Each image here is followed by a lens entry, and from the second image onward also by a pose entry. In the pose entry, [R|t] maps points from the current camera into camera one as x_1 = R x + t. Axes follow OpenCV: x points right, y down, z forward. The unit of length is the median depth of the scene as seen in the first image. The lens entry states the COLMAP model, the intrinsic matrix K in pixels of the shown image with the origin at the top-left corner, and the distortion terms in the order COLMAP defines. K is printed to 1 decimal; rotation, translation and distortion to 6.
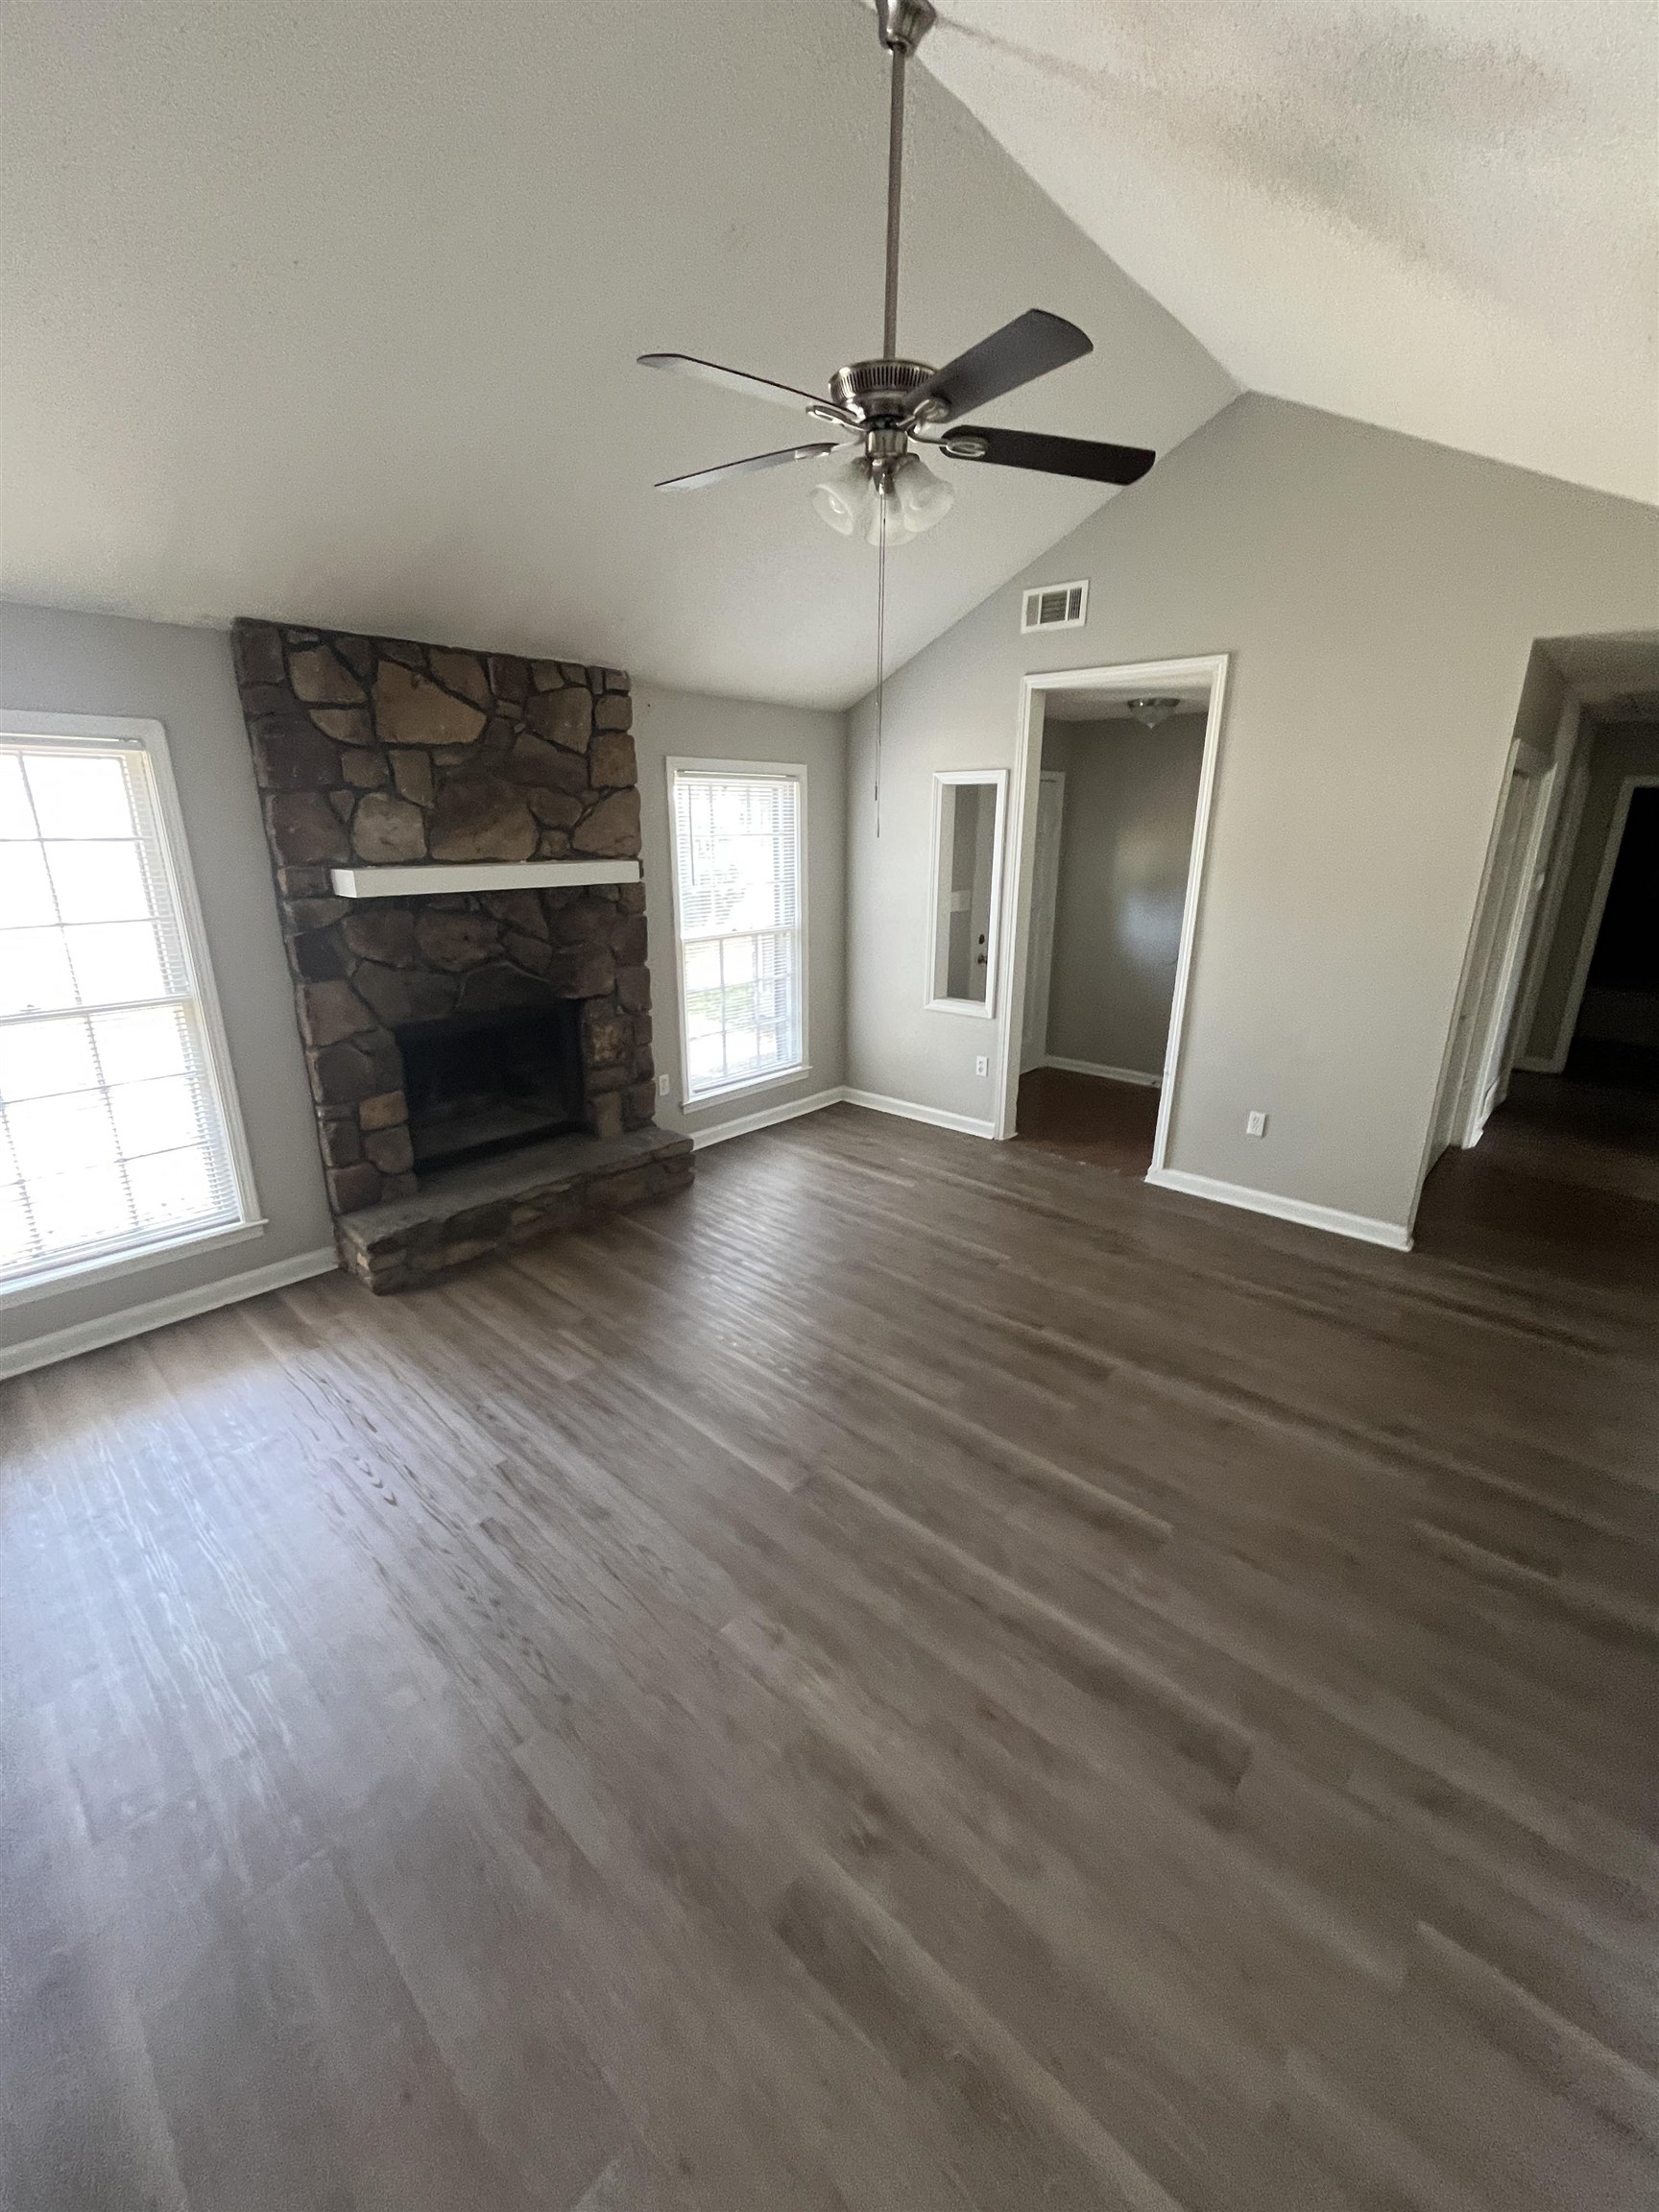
lens RADIAL K [[897.7, 0, 825.2], [0, 897.7, 1102.8], [0, 0, 1]] dist [-0.002787, 0.000305]
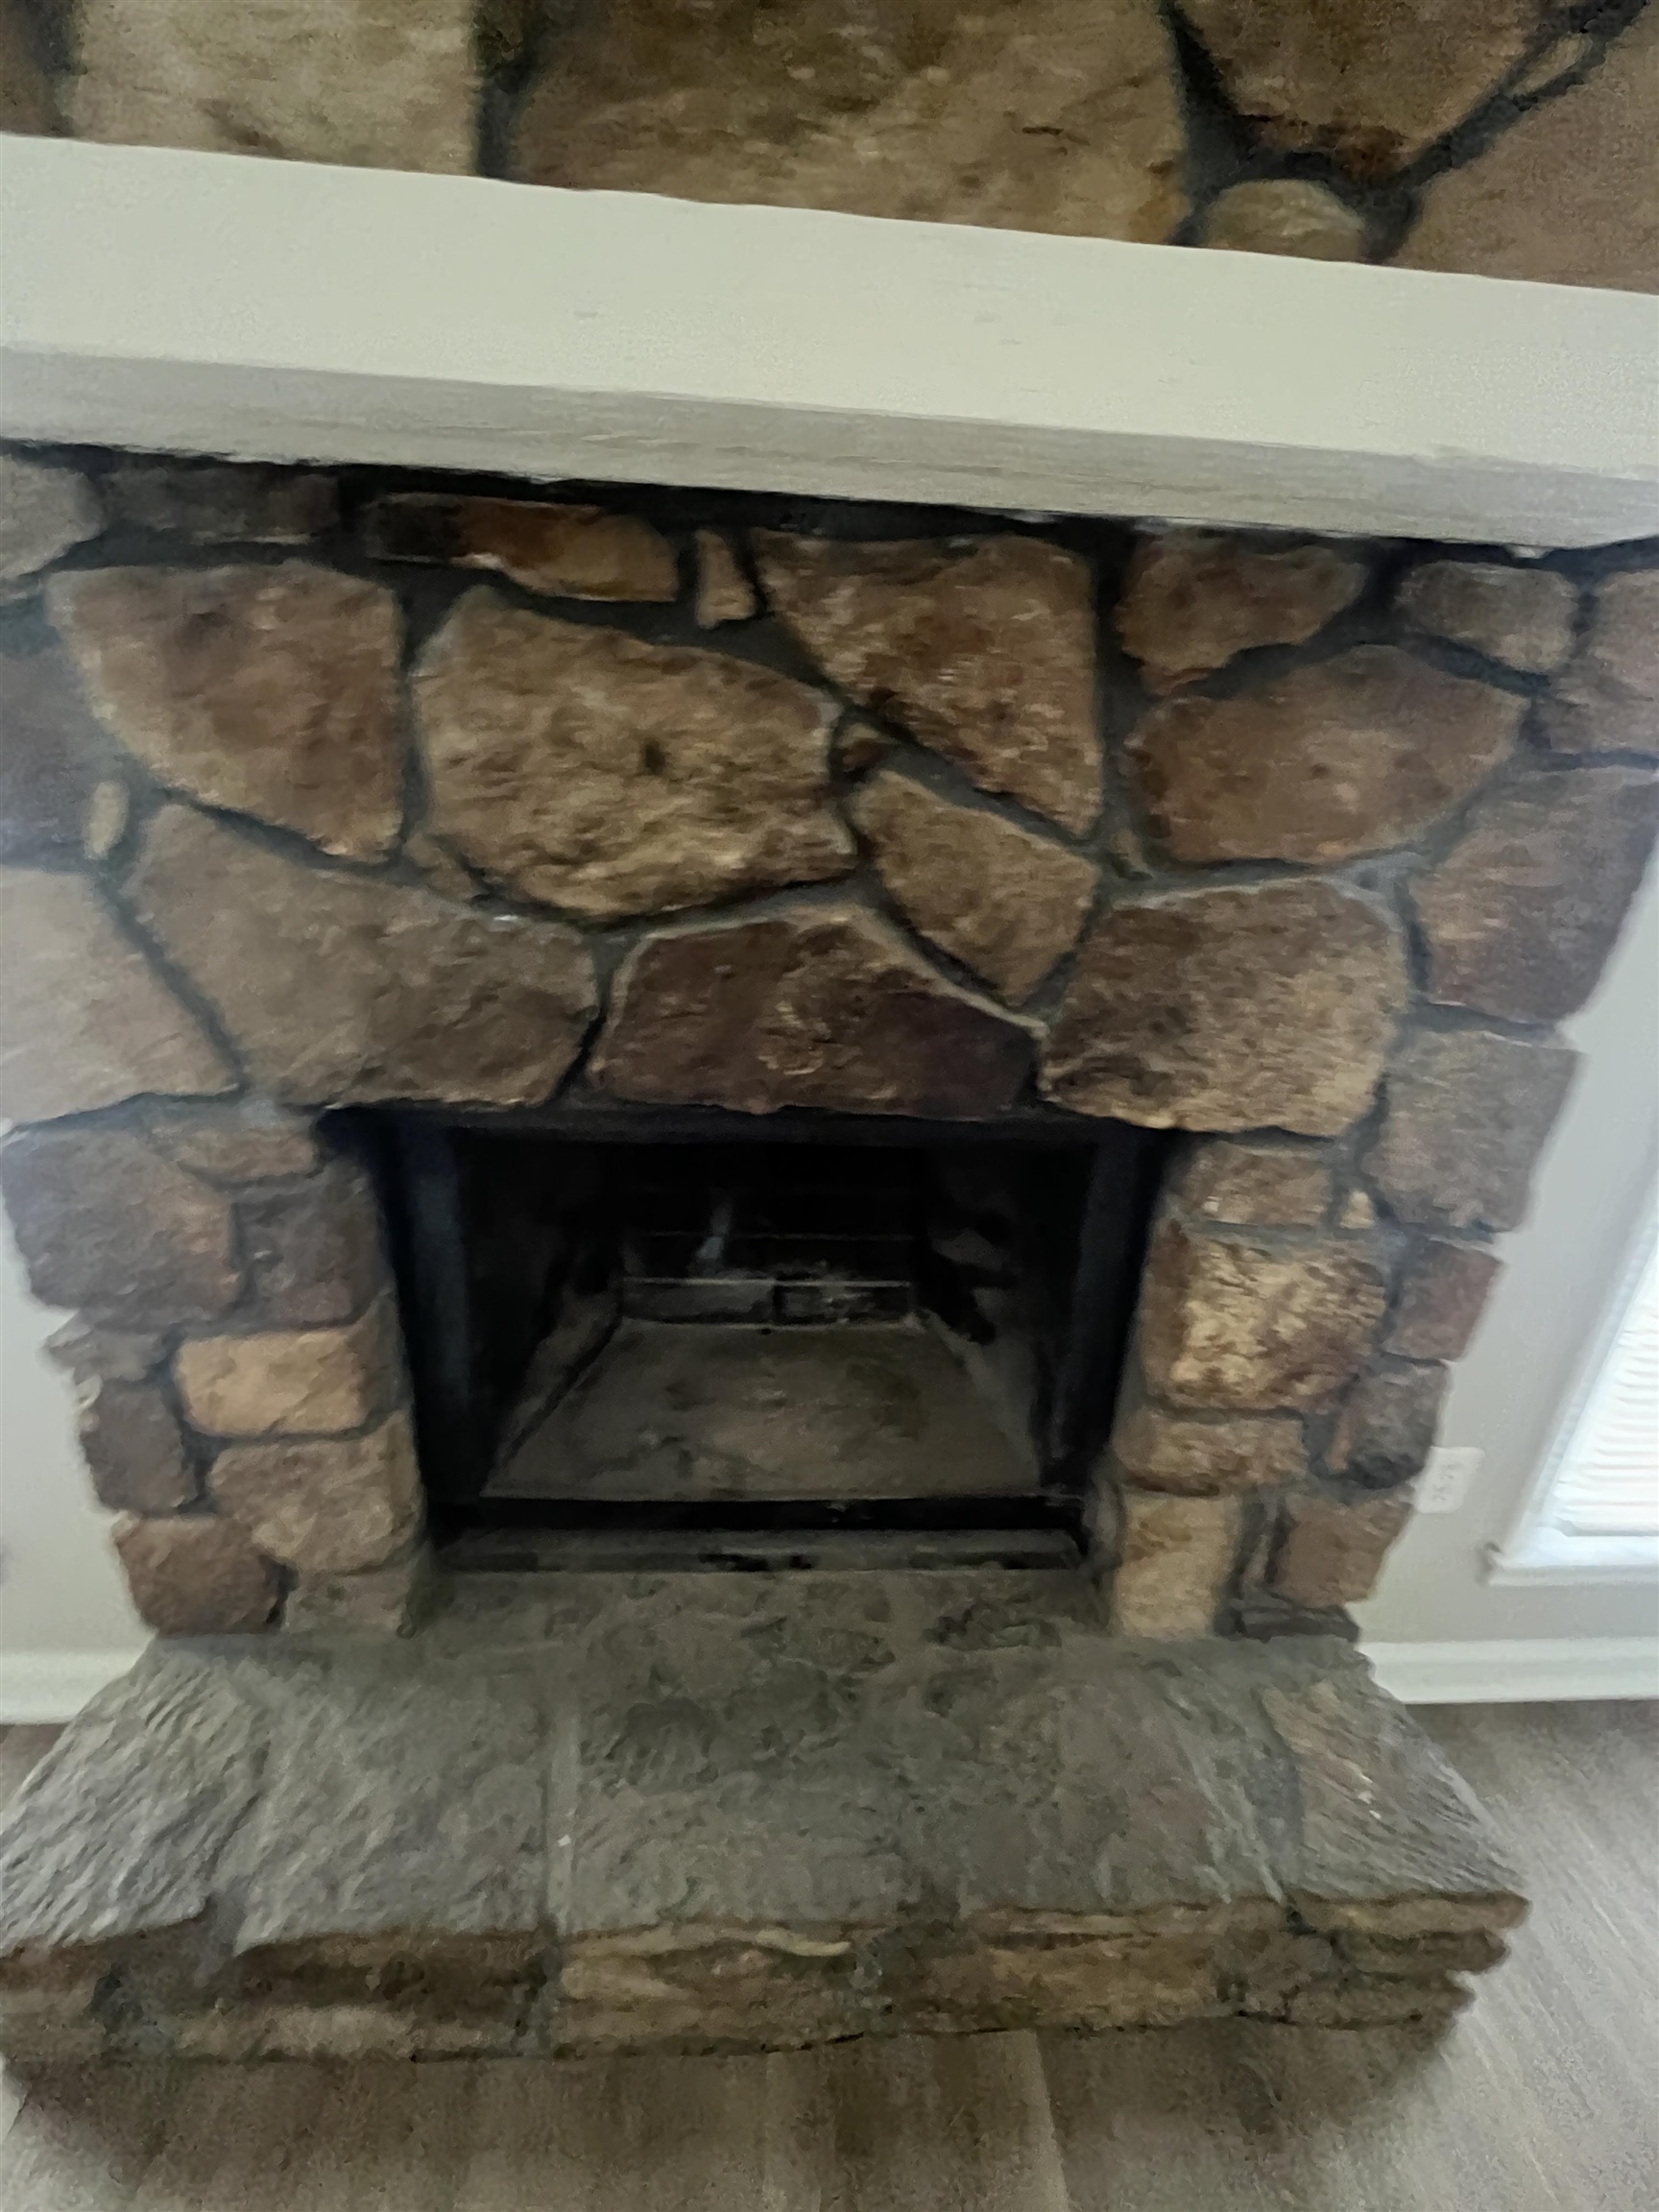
lens RADIAL K [[897.7, 0, 827.6], [0, 897.7, 1098.7], [0, 0, 1]] dist [-0.002787, 0.000305]
pose [[0.711548, 0.283079, -0.643091, -0.197226], [-0.254702, 0.956918, 0.139406, -0.132939], [0.654848, 0.064602, 0.752994, 0.785728]]
